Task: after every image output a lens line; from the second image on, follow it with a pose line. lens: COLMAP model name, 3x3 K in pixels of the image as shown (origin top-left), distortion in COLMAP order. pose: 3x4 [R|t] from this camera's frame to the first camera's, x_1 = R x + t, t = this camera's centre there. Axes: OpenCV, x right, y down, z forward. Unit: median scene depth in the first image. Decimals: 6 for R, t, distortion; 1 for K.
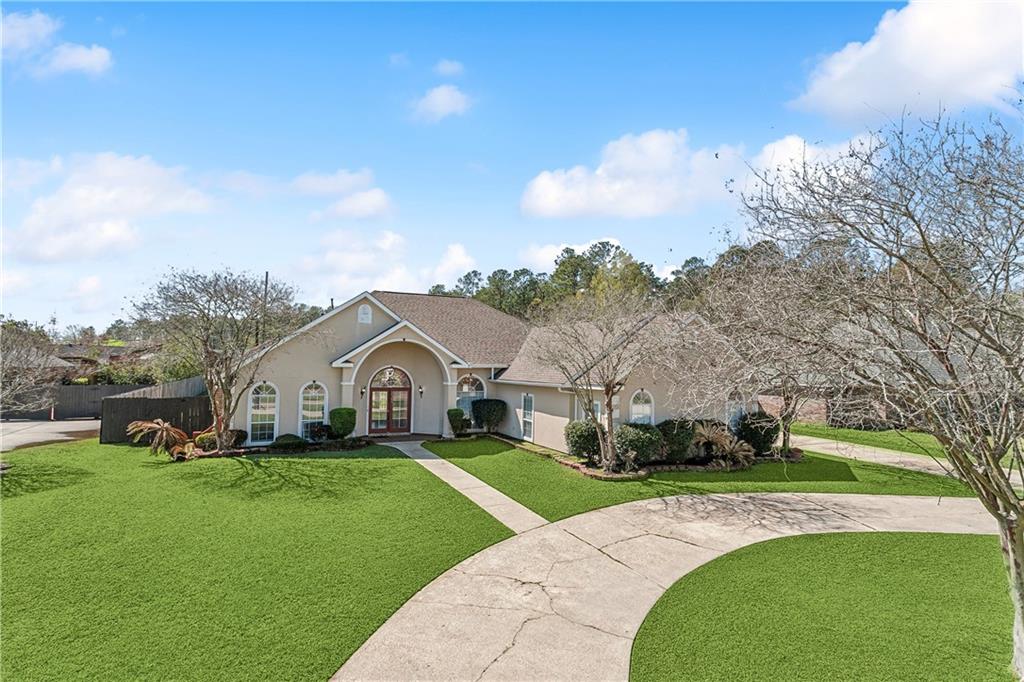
lens RADIAL K [[514.1, 0, 485.3], [0, 514.1, 312.3], [0, 0, 1]] dist [-0.002546, 0.001705]
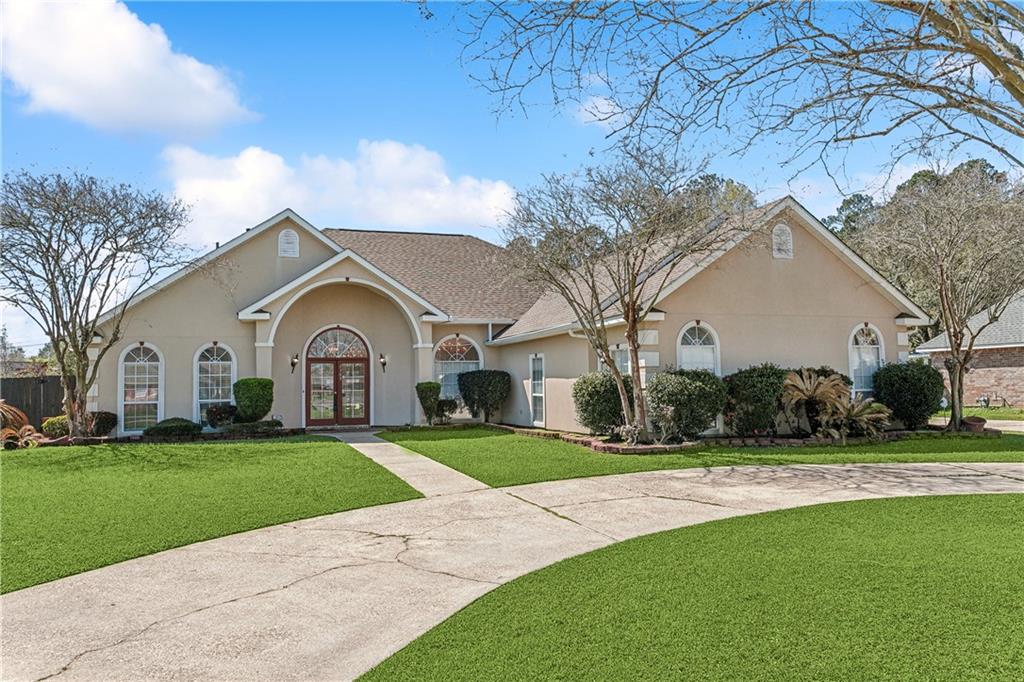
lens RADIAL K [[729.4, 0, 512.0], [0, 729.4, 341.0], [0, 0, 1]] dist [0.004036, 0.002131]
pose [[0.992779, -0.040148, -0.113040, 0.162428], [0.039219, 0.999176, -0.010433, 0.156171], [0.113366, 0.005924, 0.993536, 0.088604]]
